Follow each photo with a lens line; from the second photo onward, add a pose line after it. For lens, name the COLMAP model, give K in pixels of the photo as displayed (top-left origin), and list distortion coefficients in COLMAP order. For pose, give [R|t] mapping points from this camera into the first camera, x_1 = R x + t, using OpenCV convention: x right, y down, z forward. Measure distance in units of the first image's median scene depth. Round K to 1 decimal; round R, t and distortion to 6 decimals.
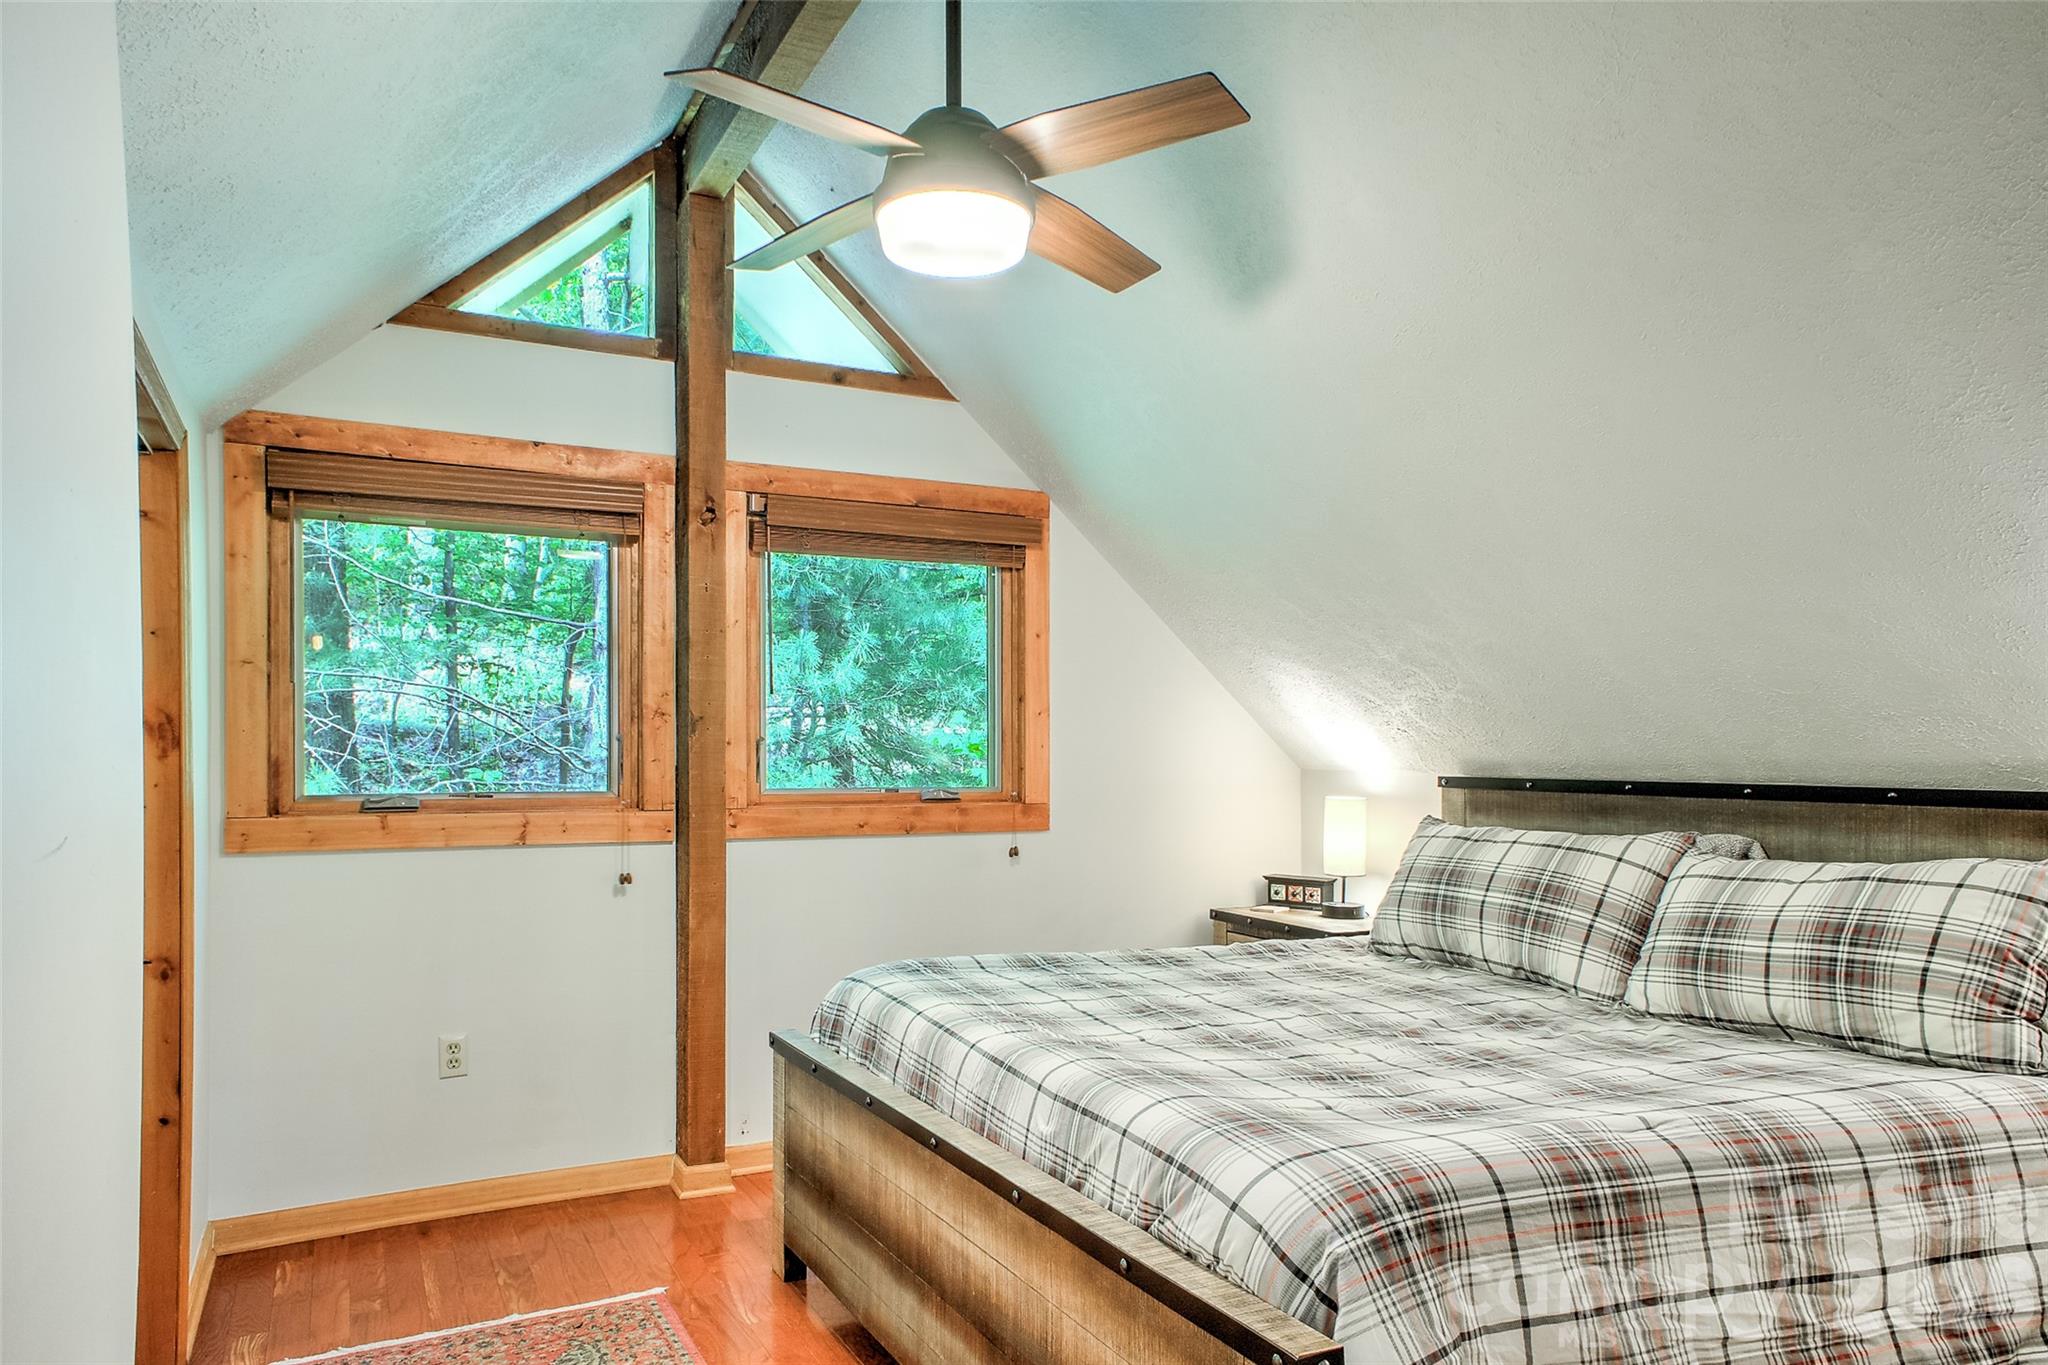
lens RADIAL K [[1339.2, 0, 1015.8], [0, 1339.2, 734.9], [0, 0, 1]] dist [0.036332, 0.001466]
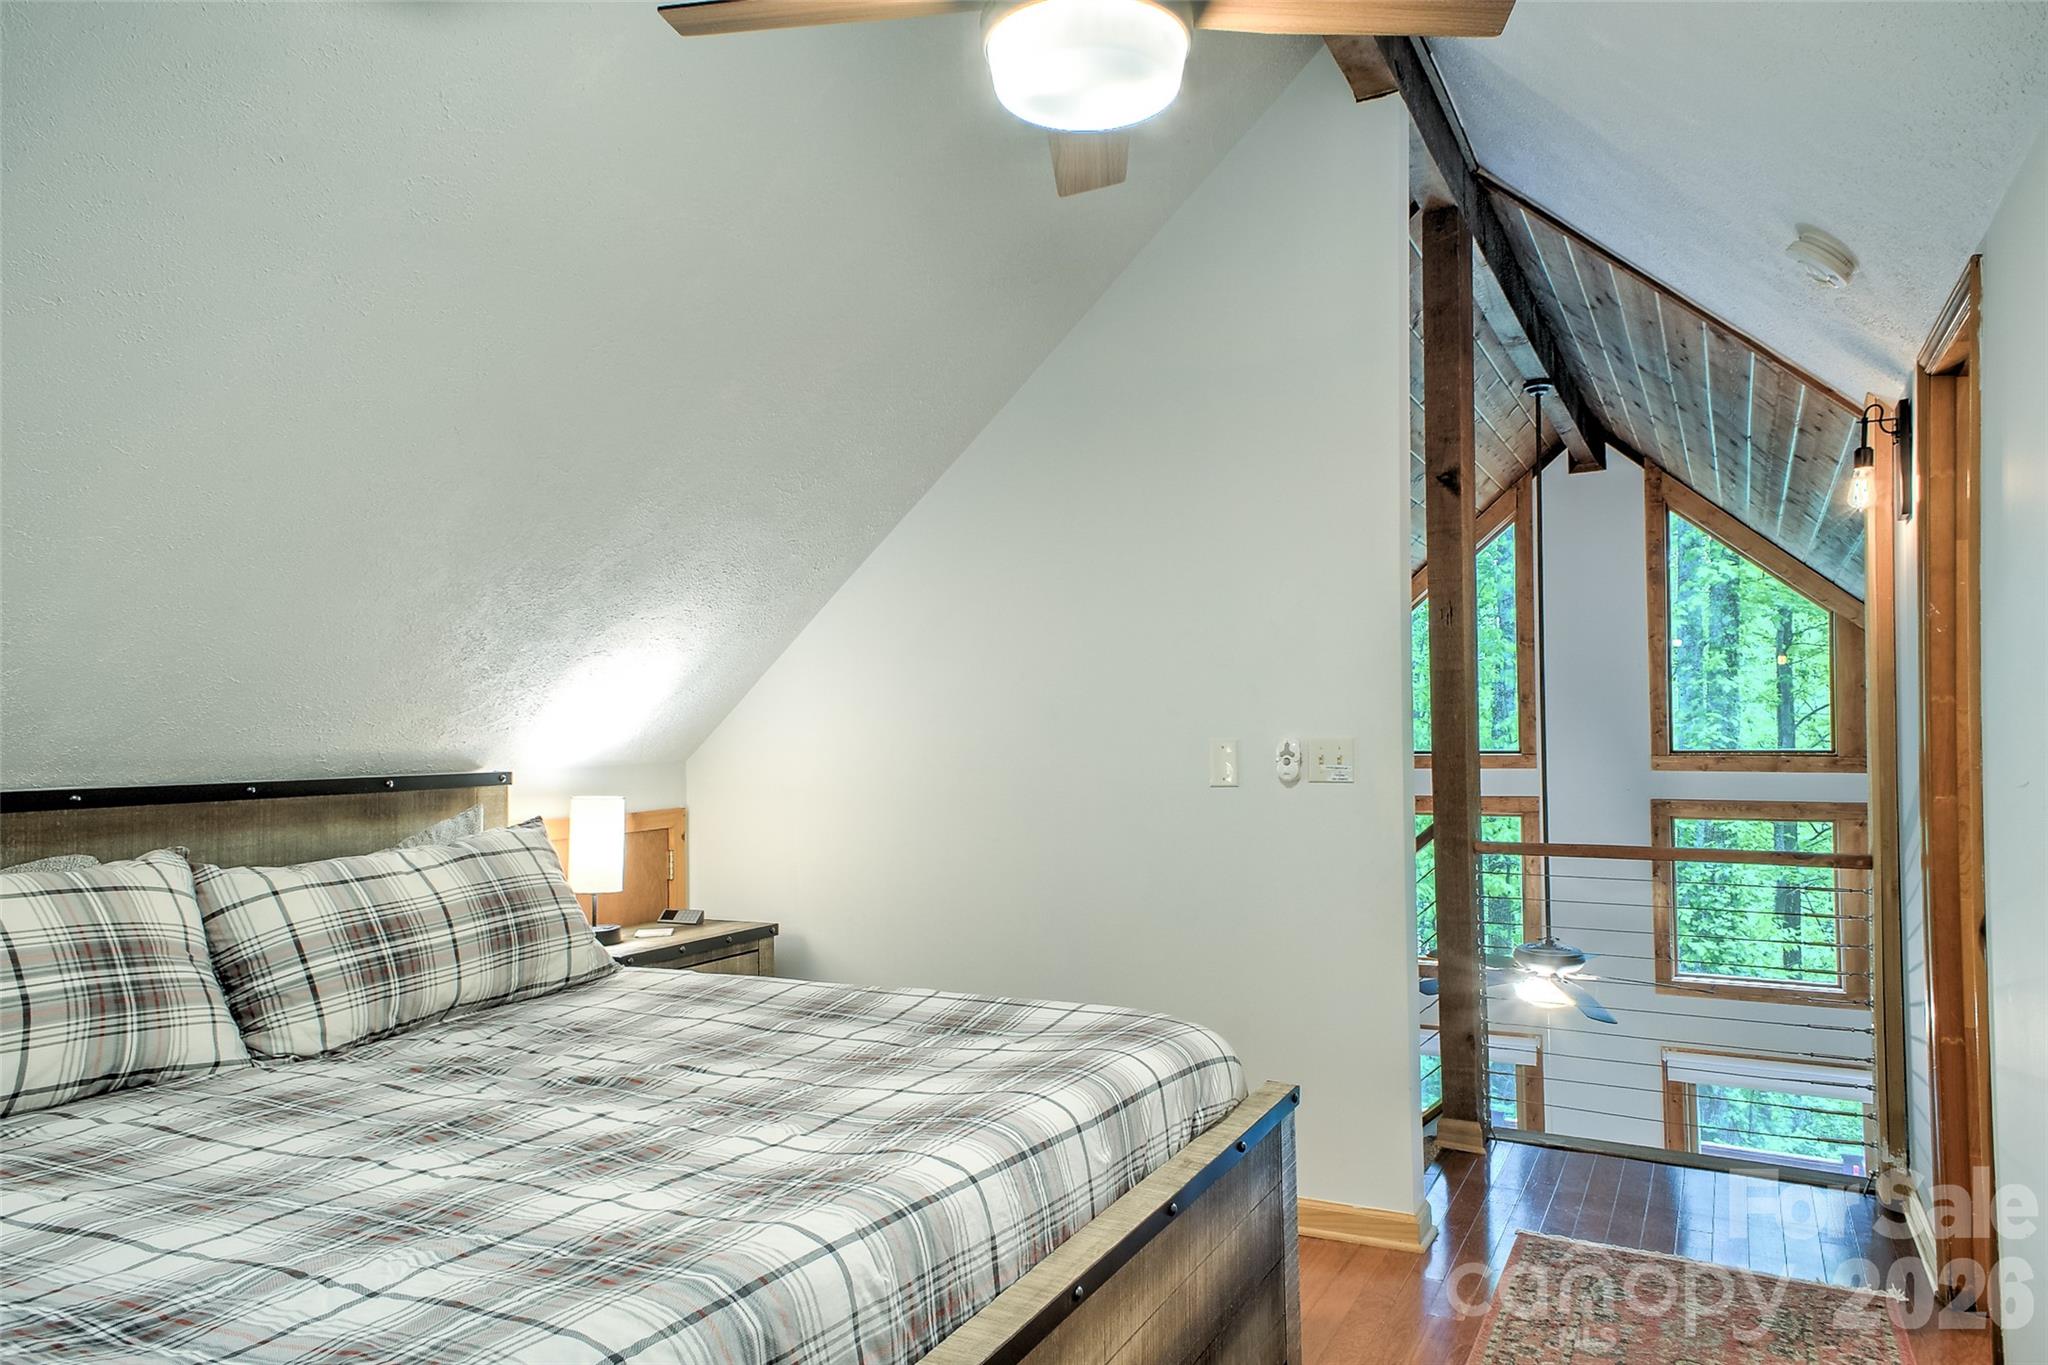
lens RADIAL K [[1339.2, 0, 1015.8], [0, 1339.2, 734.9], [0, 0, 1]] dist [0.036332, 0.001466]
pose [[-0.573795, 0.007605, 0.818964, -0.487691], [0.008541, 0.999958, -0.003302, 0.013299], [-0.818955, 0.005100, -0.573836, 1.154076]]
